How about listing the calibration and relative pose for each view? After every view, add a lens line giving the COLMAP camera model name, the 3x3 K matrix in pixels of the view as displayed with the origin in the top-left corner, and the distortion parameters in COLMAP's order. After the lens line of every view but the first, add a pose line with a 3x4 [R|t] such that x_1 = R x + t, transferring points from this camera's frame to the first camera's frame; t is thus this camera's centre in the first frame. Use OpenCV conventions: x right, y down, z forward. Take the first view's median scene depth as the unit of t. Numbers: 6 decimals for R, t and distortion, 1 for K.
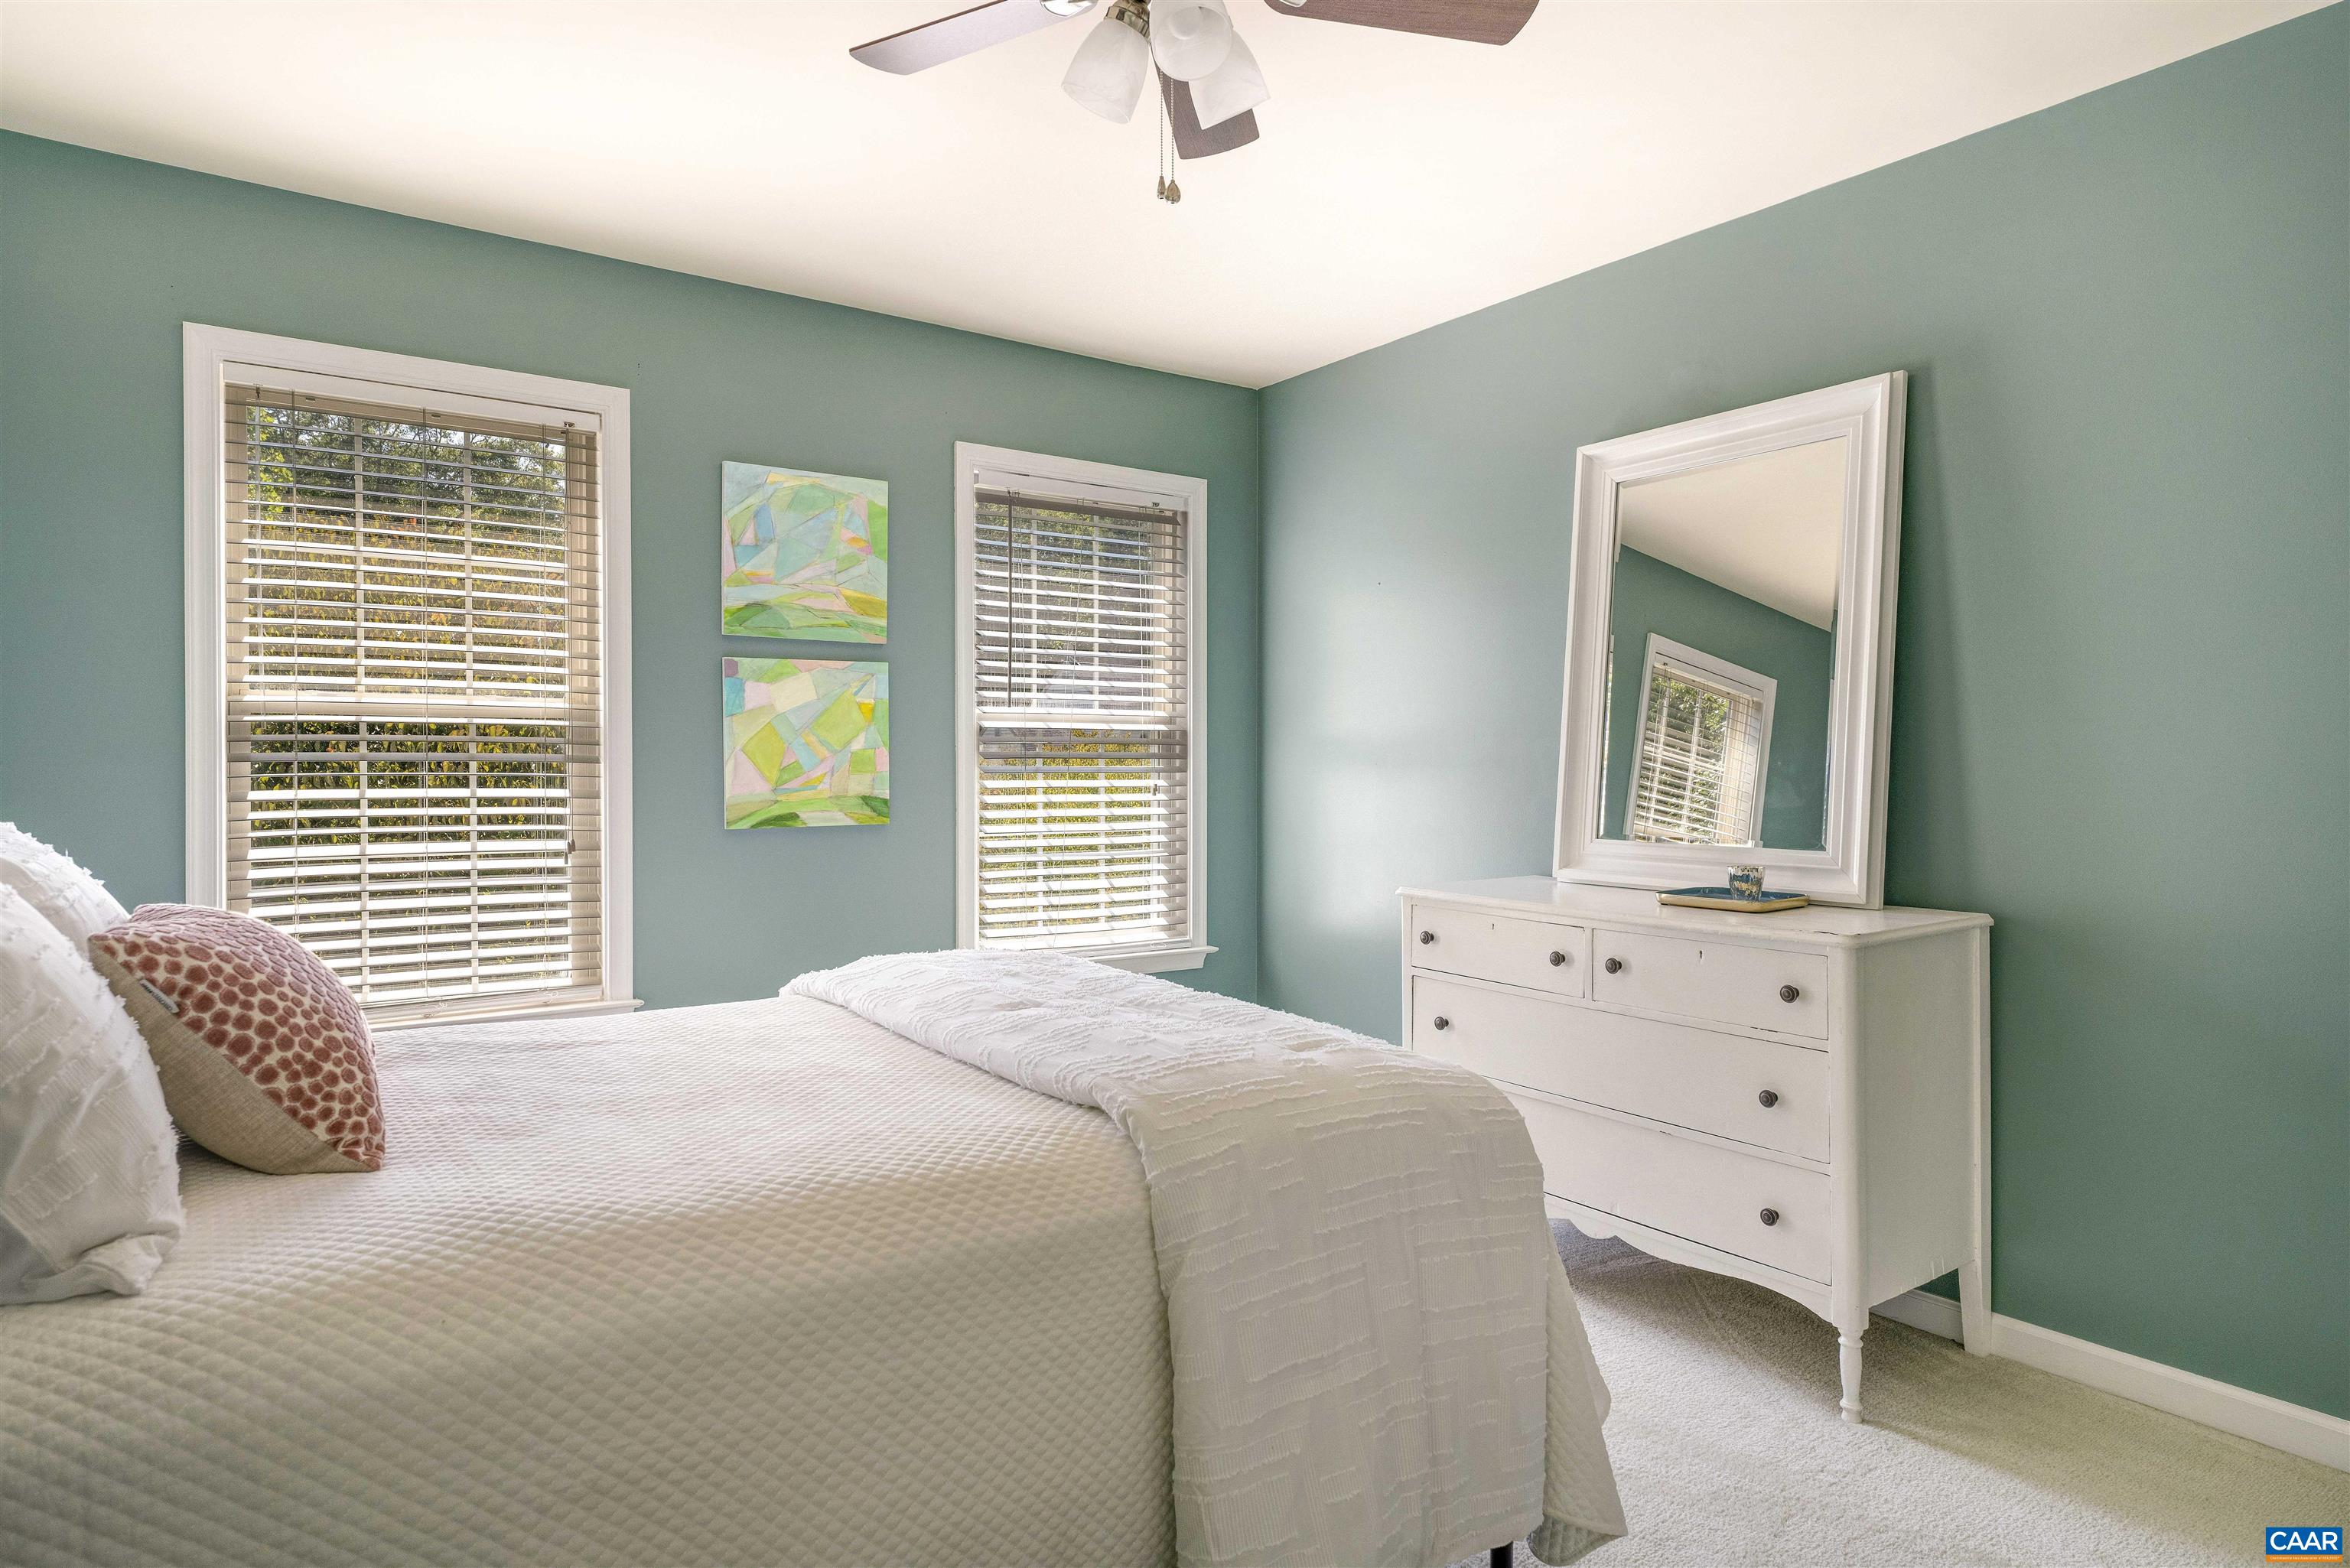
lens RADIAL K [[1385.5, 0, 1196.6], [0, 1385.5, 783.8], [0, 0, 1]] dist [0.007075, -0.000474]
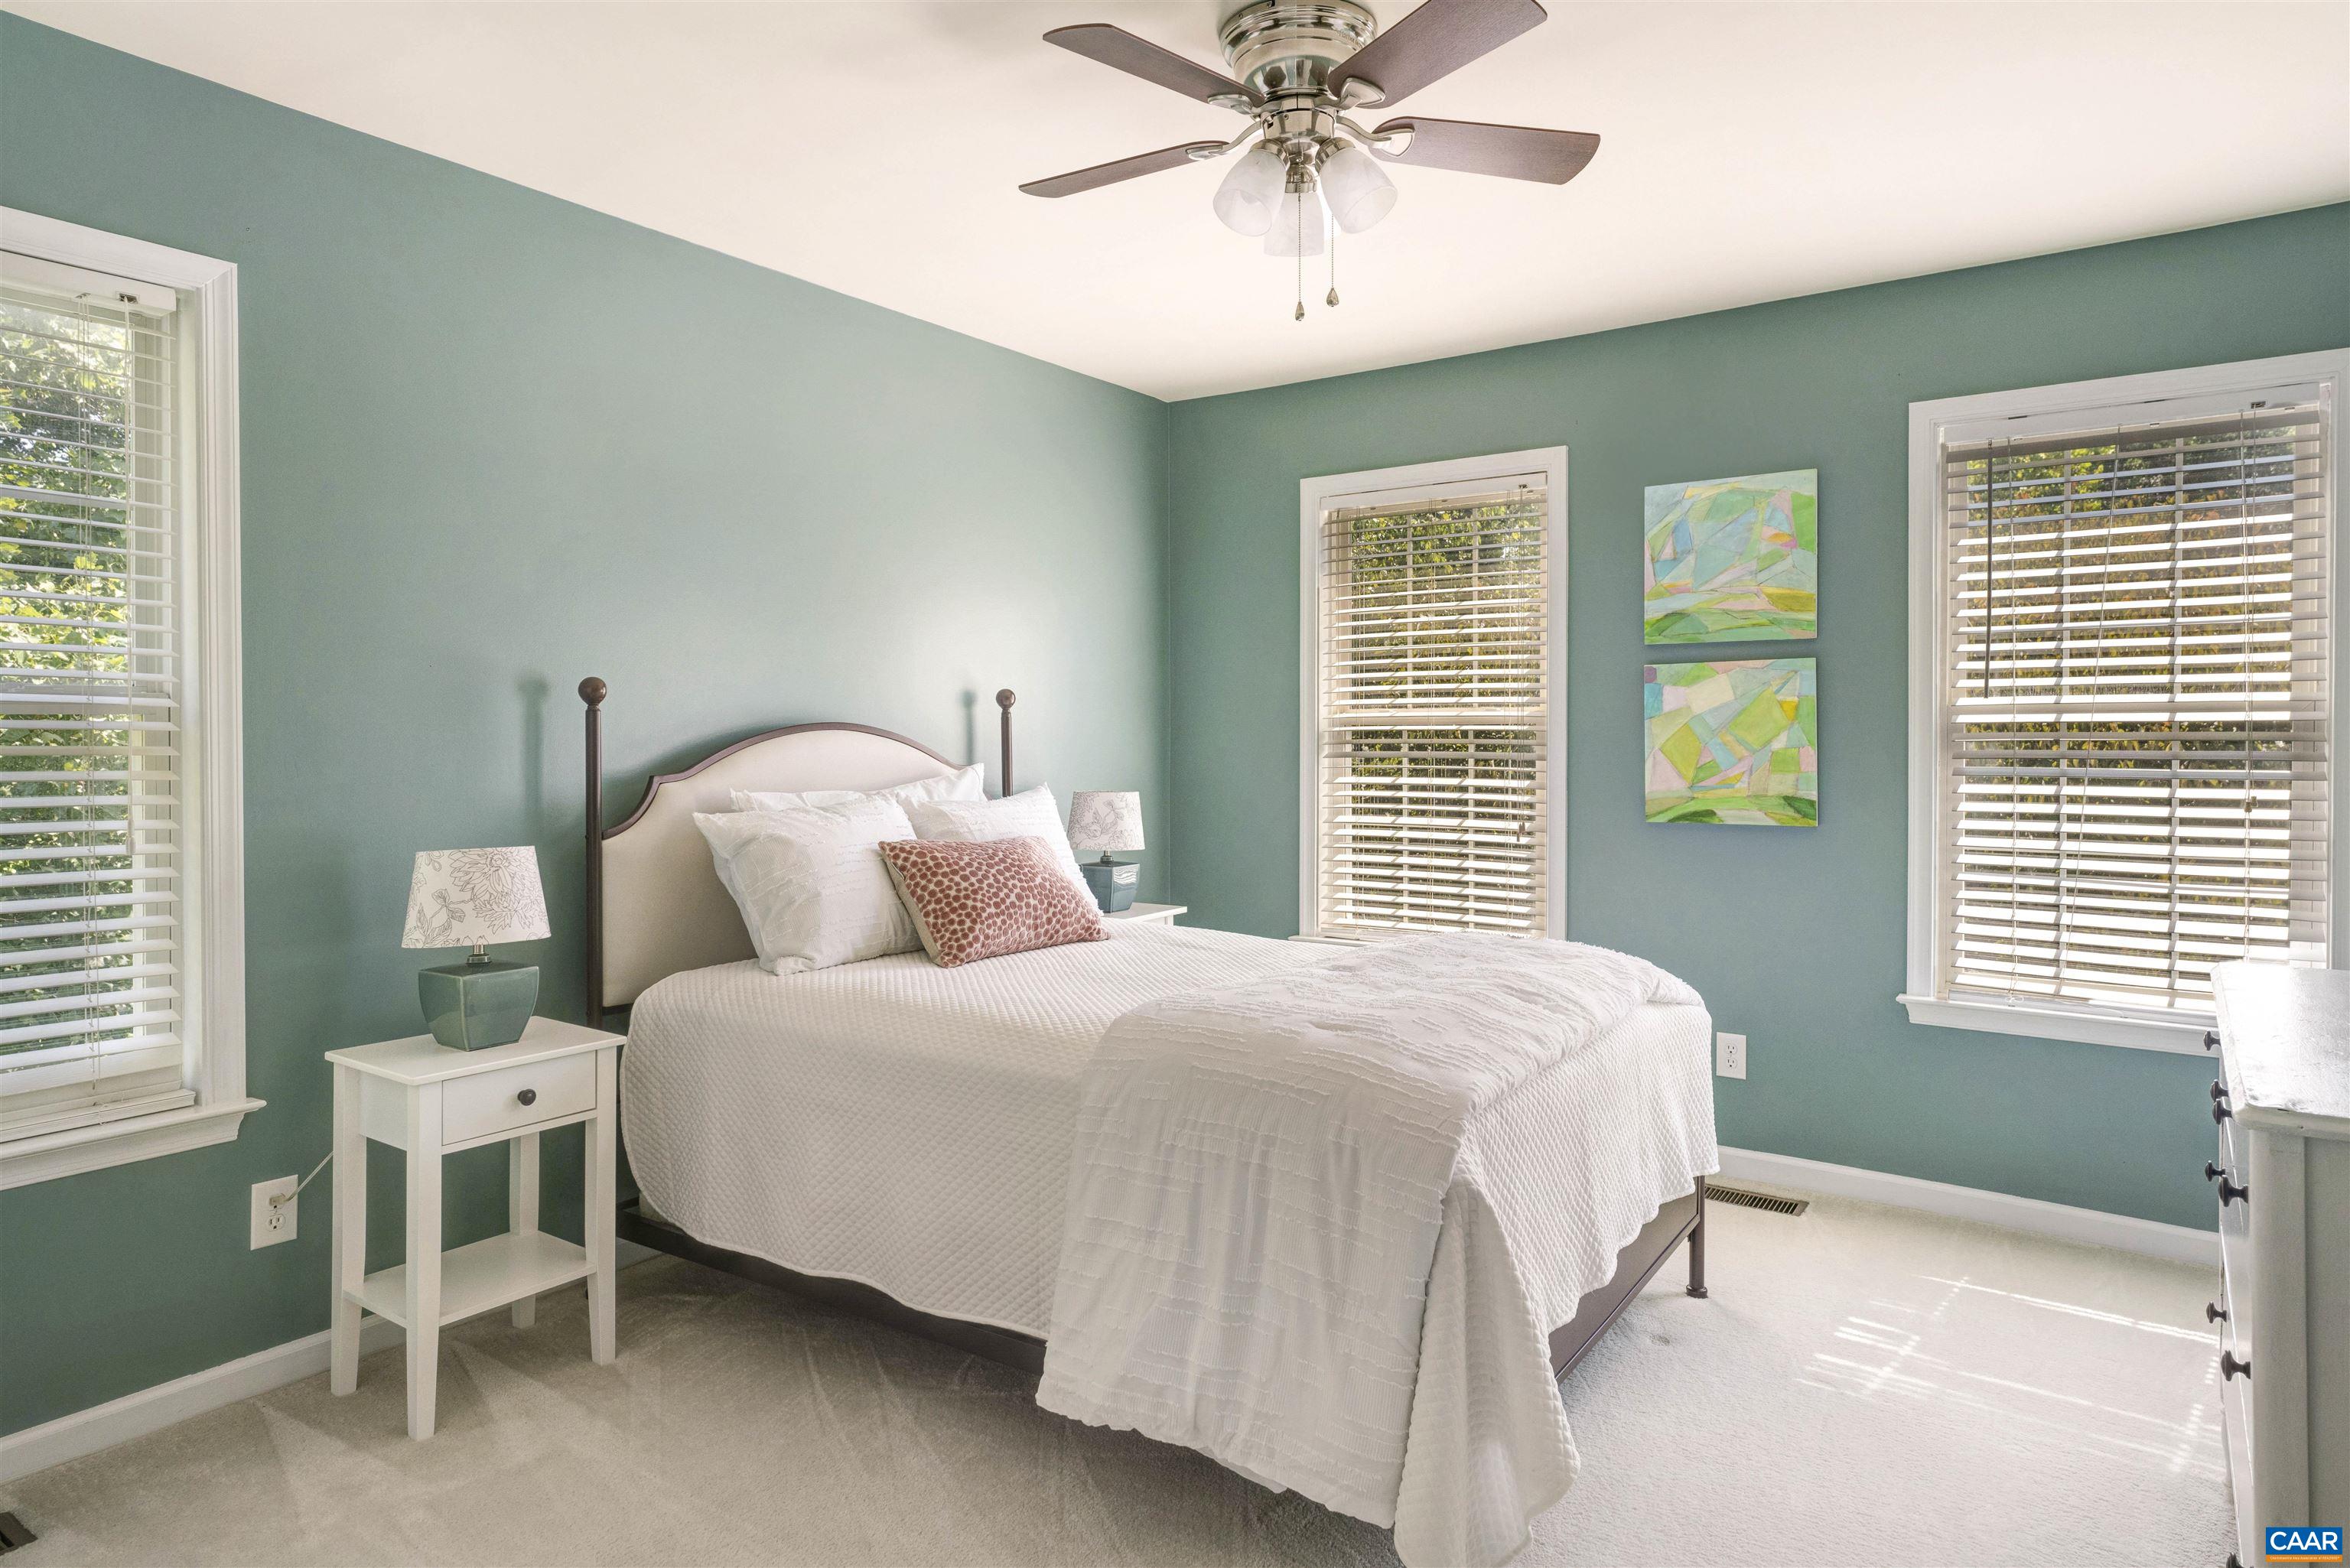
lens RADIAL K [[1385.5, 0, 1196.9], [0, 1385.5, 769.6], [0, 0, 1]] dist [0.007075, -0.000474]
pose [[0.325527, 0.013040, -0.945443, 0.565255], [-0.019084, 0.999792, 0.007219, -0.009361], [0.945340, 0.015693, 0.325708, 0.297851]]
